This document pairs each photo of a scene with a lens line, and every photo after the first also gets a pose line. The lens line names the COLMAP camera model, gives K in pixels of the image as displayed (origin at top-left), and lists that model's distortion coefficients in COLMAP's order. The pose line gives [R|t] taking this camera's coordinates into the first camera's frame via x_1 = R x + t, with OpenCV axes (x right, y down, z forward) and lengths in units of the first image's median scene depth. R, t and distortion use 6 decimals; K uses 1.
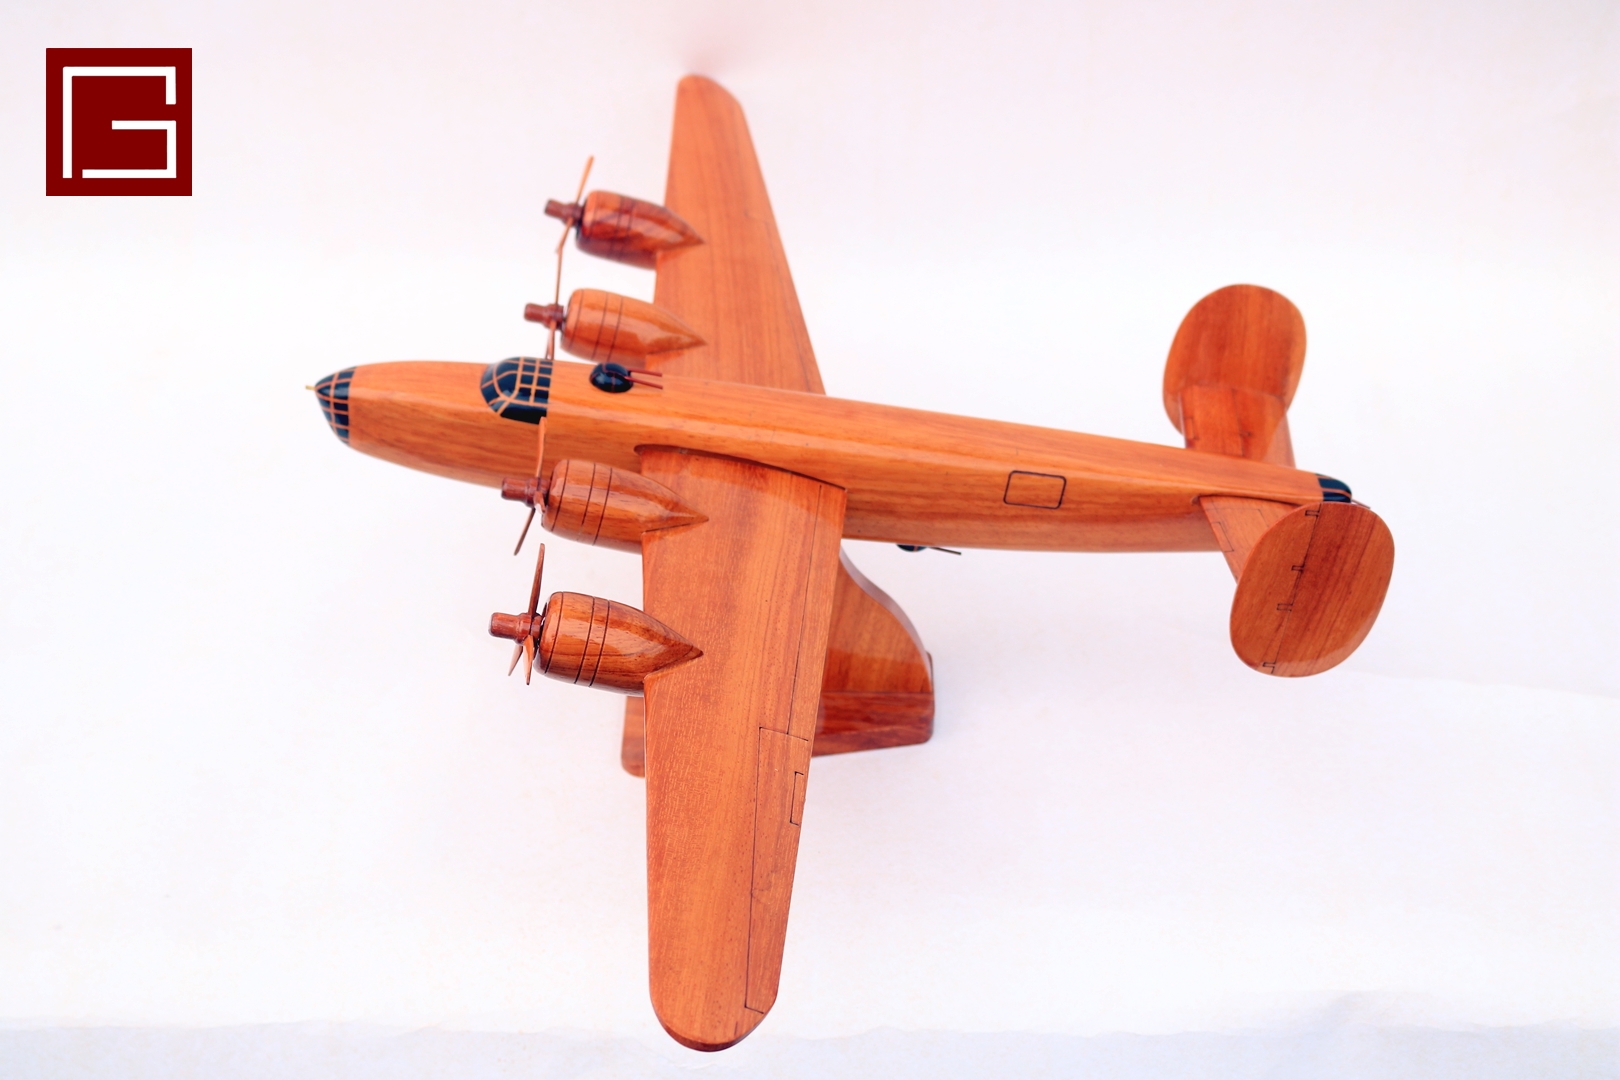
lens RADIAL K [[2646.6, 0, 810.0], [0, 2646.6, 540.0], [0, 0, 1]] dist [-0.003388, 0.031934]
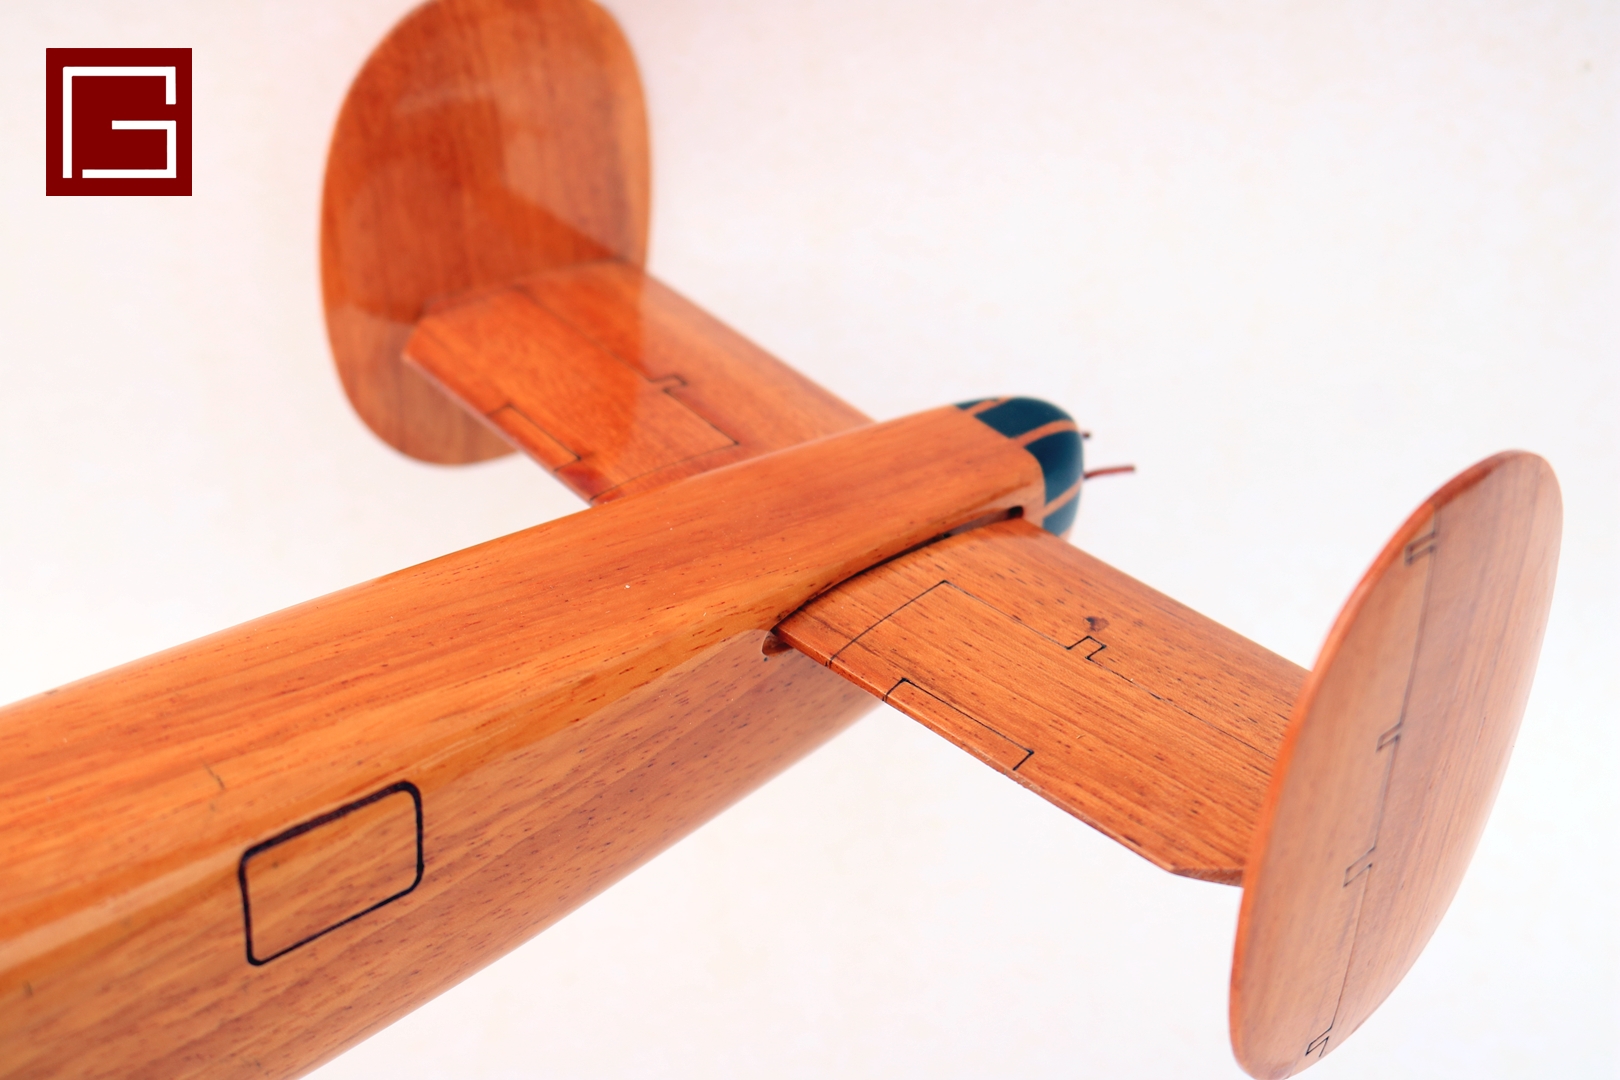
lens RADIAL K [[2646.6, 0, 810.0], [0, 2646.6, 540.0], [0, 0, 1]] dist [-0.003388, 0.031934]
pose [[0.769323, -0.426216, 0.475902, 0.007041], [0.398851, 0.902346, 0.163371, -0.075306], [-0.499059, 0.064129, 0.864192, 0.738732]]
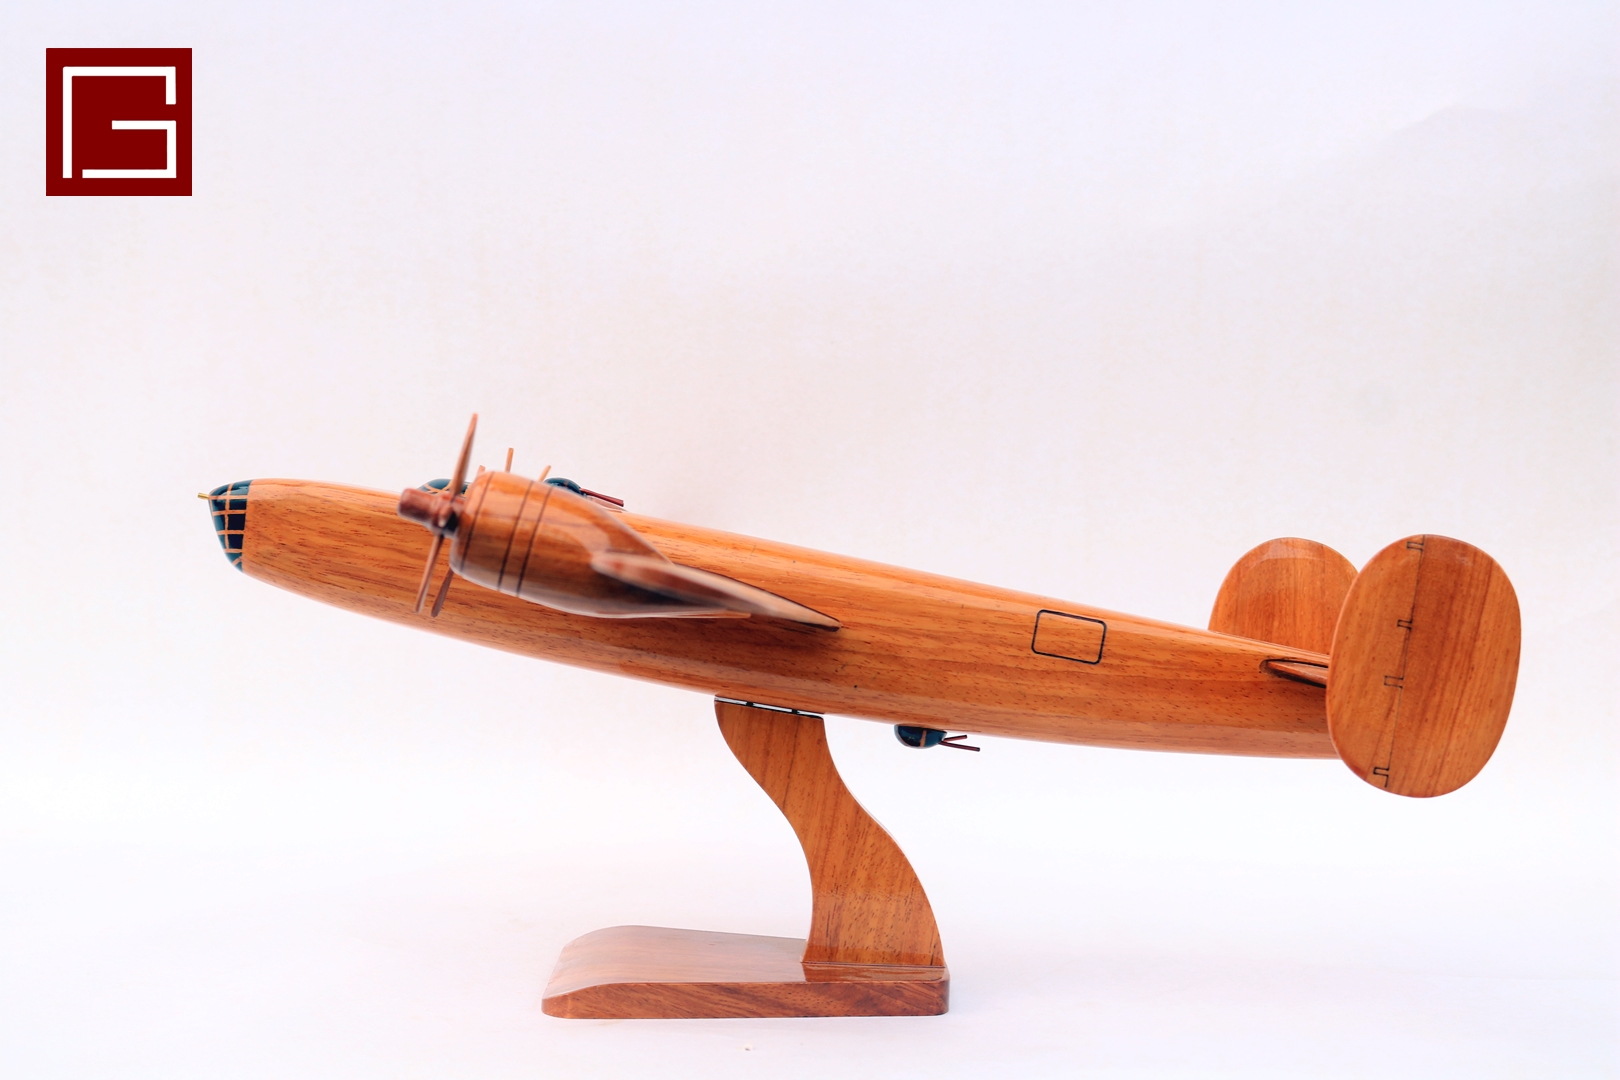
lens RADIAL K [[2514.0, 0, 810.0], [0, 2514.0, 540.0], [0, 0, 1]] dist [-0.028132, -0.045126]
pose [[0.999613, 0.020186, 0.019137, -0.011207], [-0.005801, 0.824157, -0.566332, 0.401204], [-0.027204, 0.566002, 0.823955, 0.342197]]
